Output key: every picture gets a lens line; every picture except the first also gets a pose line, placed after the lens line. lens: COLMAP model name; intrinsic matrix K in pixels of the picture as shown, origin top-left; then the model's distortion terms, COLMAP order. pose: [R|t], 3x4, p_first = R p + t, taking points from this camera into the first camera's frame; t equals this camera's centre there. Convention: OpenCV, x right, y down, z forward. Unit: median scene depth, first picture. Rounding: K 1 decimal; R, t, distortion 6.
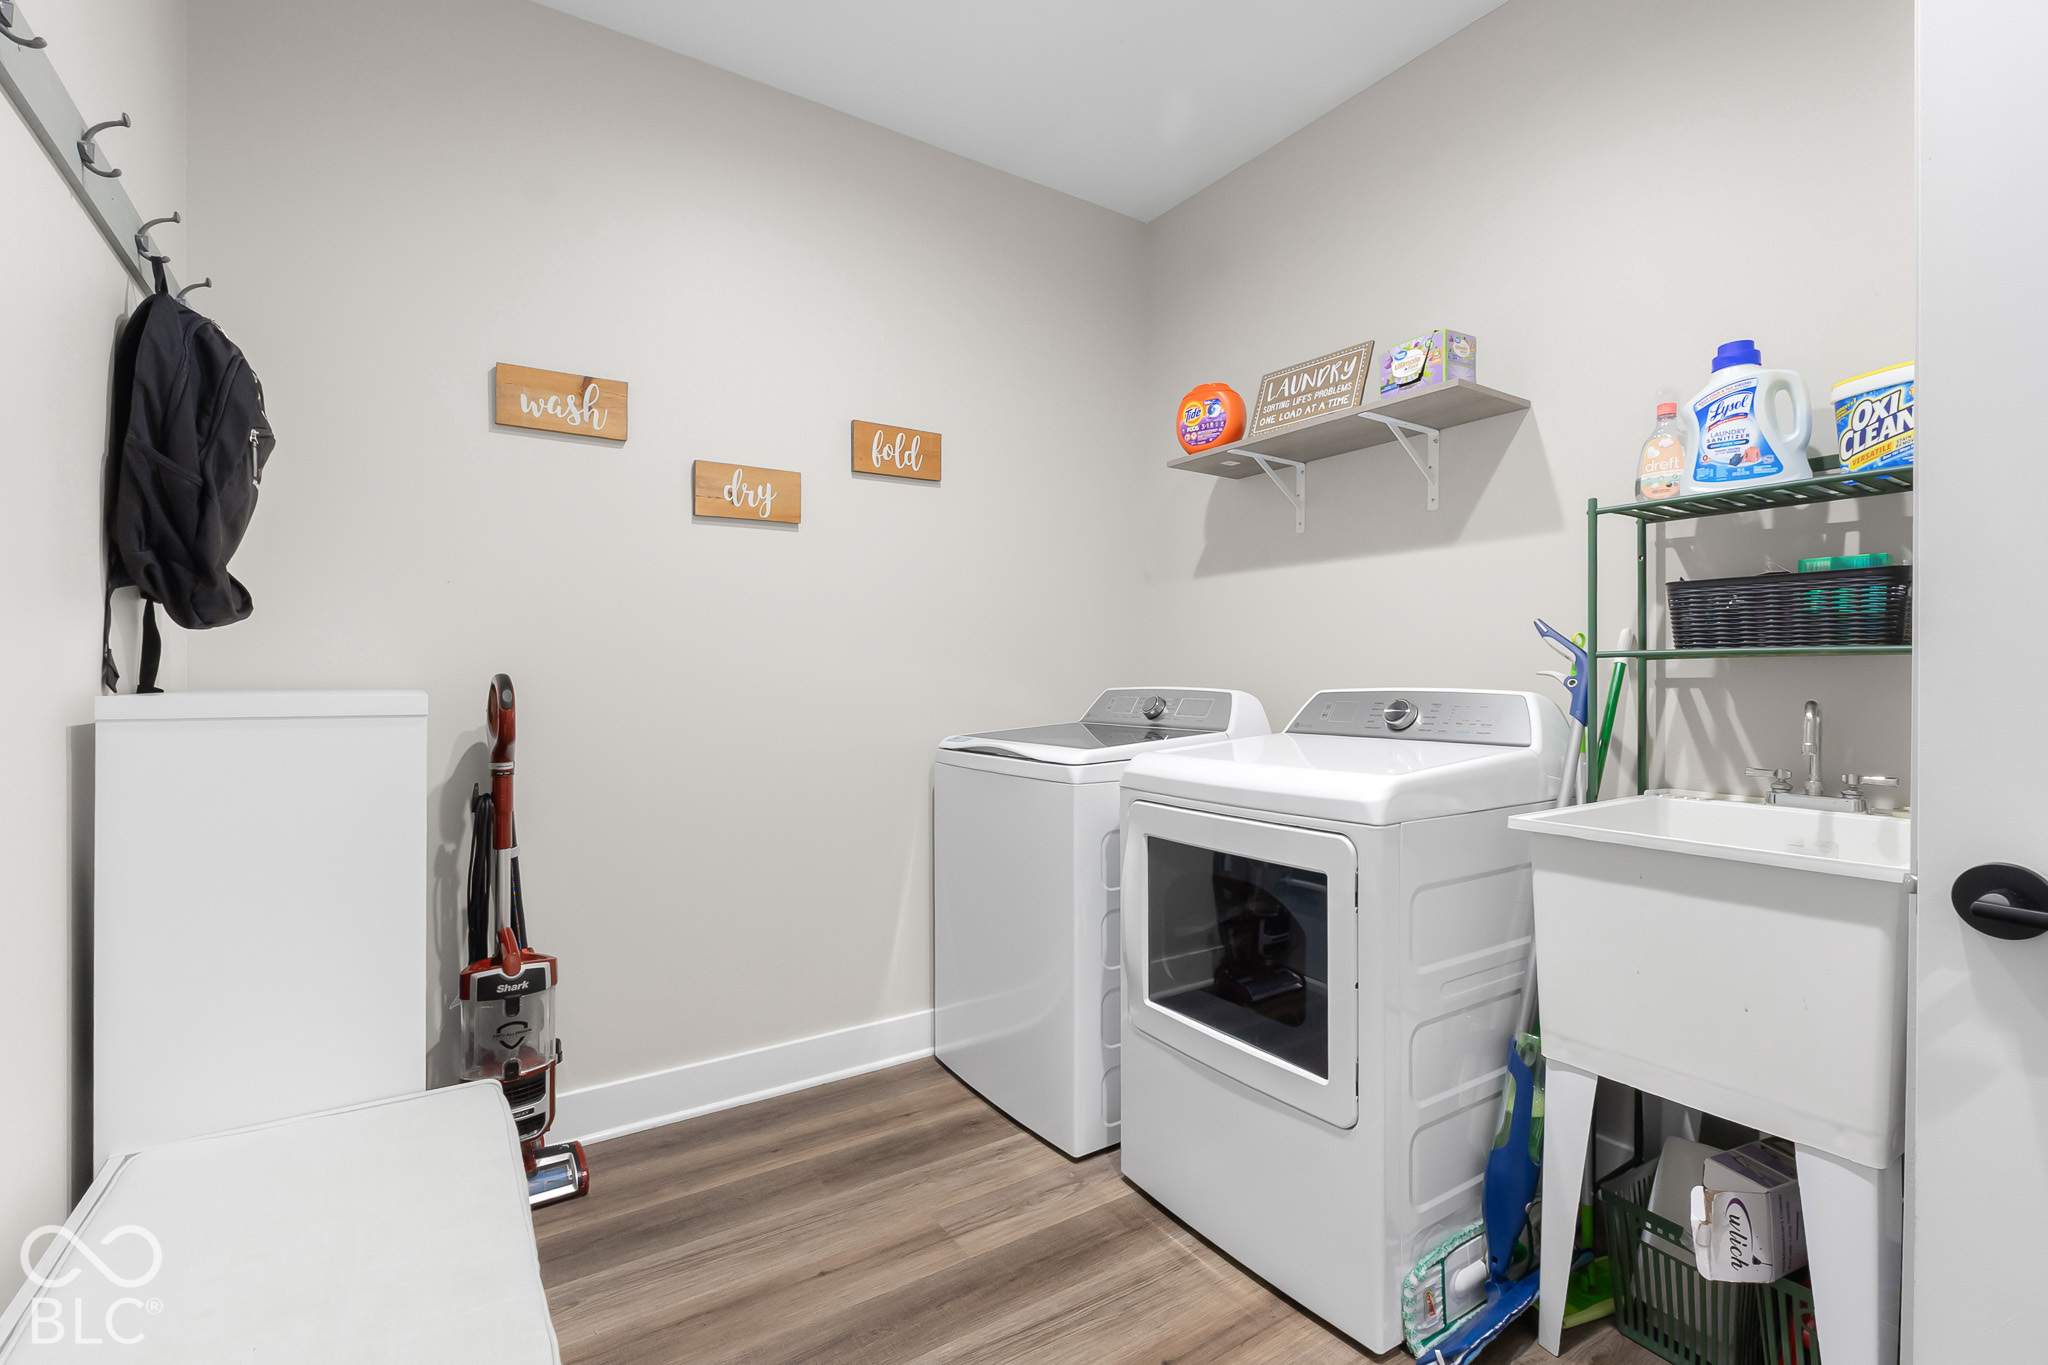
lens RADIAL K [[924.7, 0, 1022.1], [0, 924.7, 676.8], [0, 0, 1]] dist [-0.007261, 0.008480]
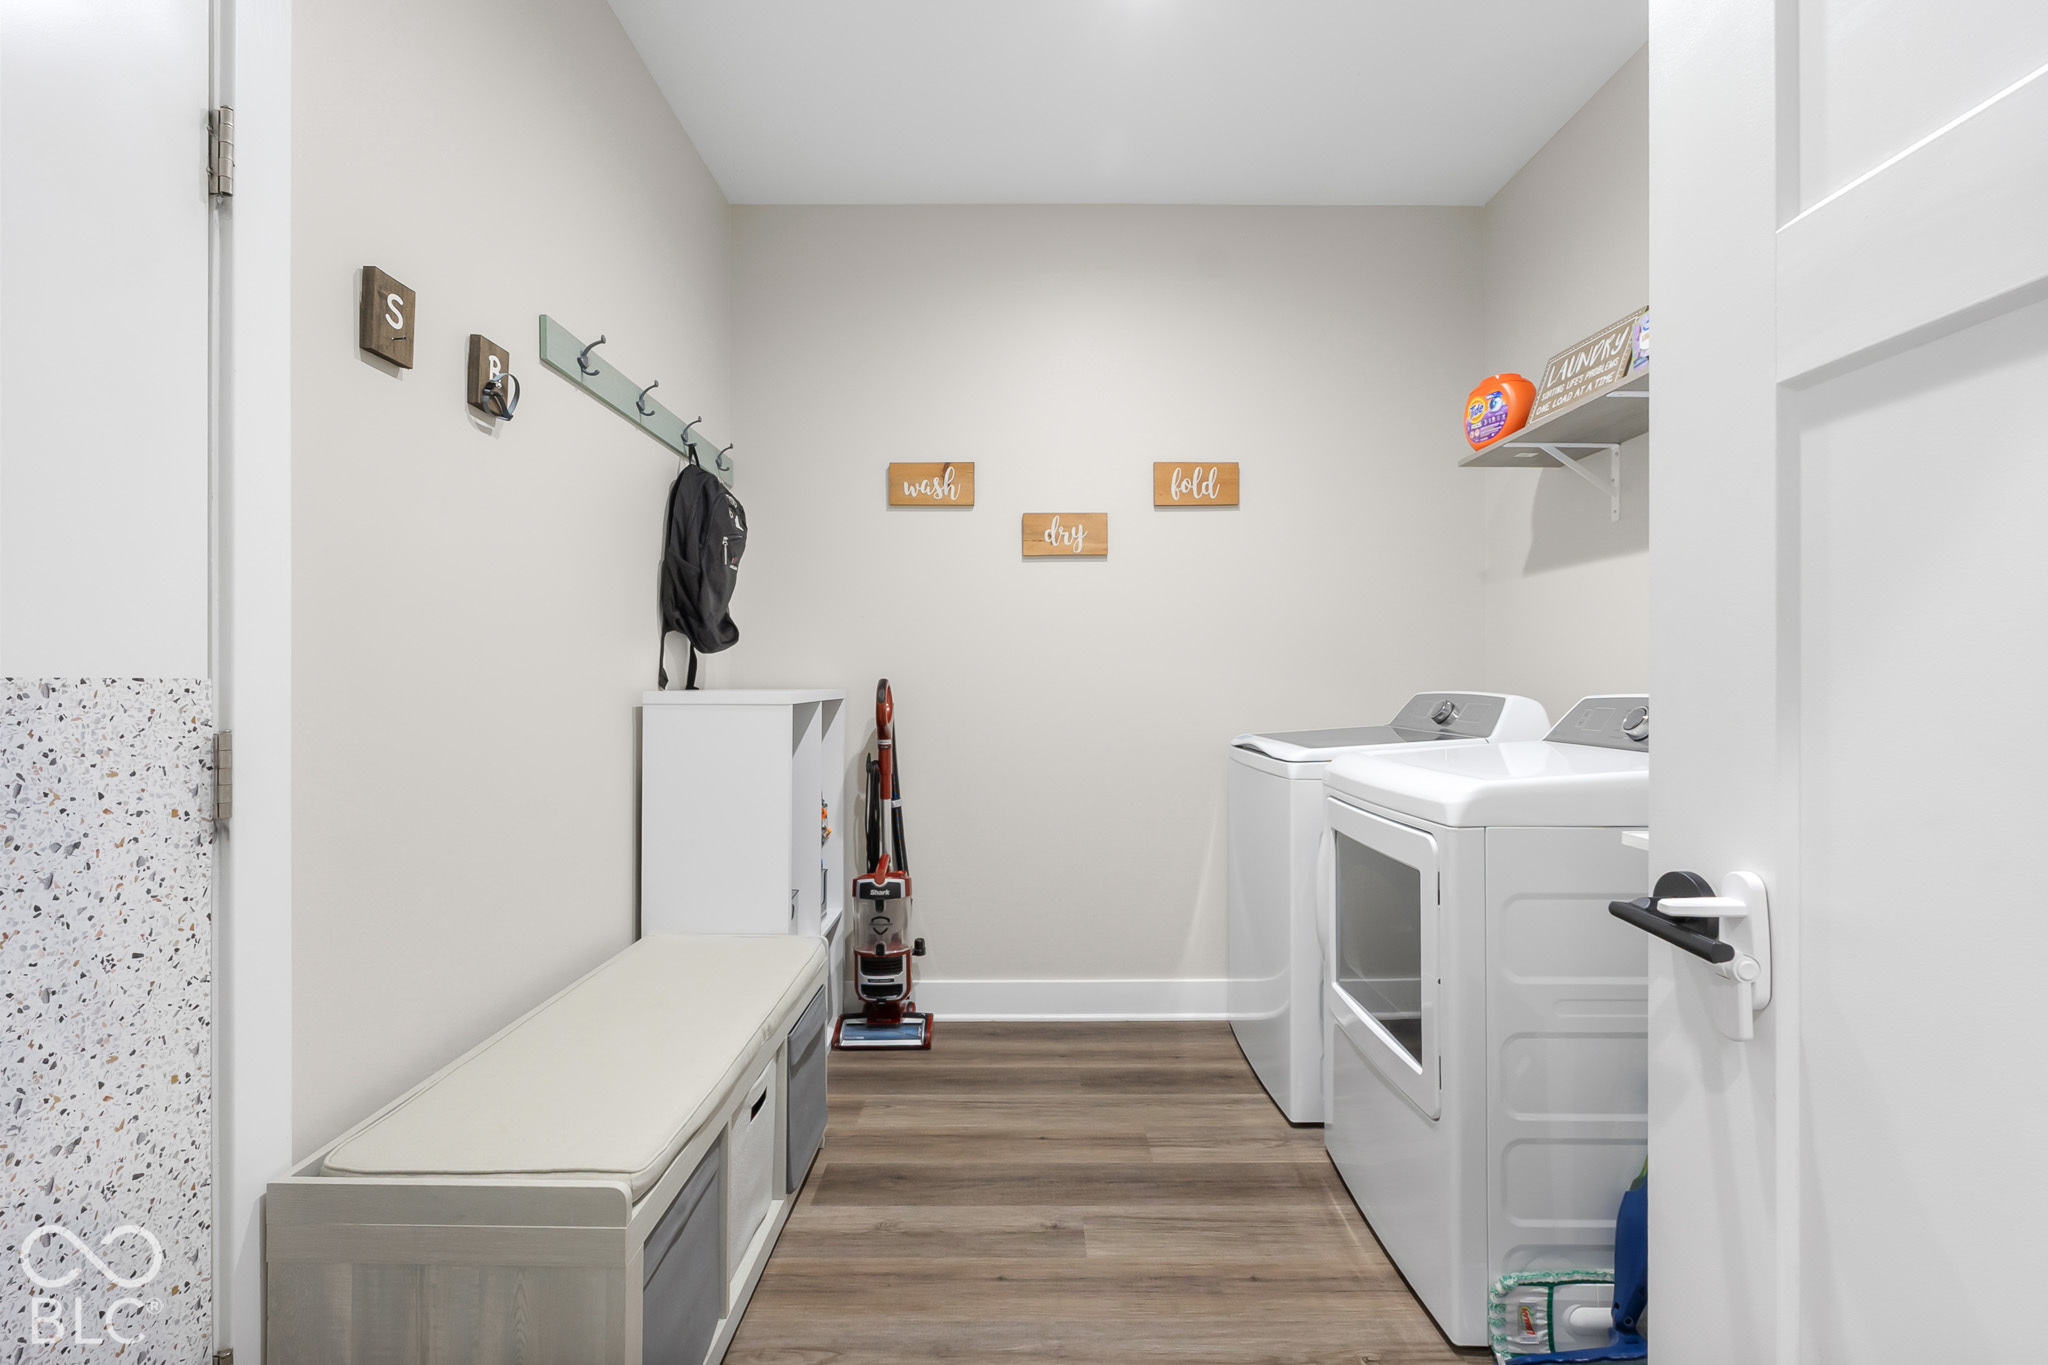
lens RADIAL K [[924.7, 0, 1022.1], [0, 924.7, 676.8], [0, 0, 1]] dist [-0.007261, 0.008480]
pose [[0.832329, -0.001324, -0.554281, 0.387331], [-0.000654, 0.999994, -0.003371, -0.001220], [0.554282, 0.003168, 0.832323, -0.083675]]
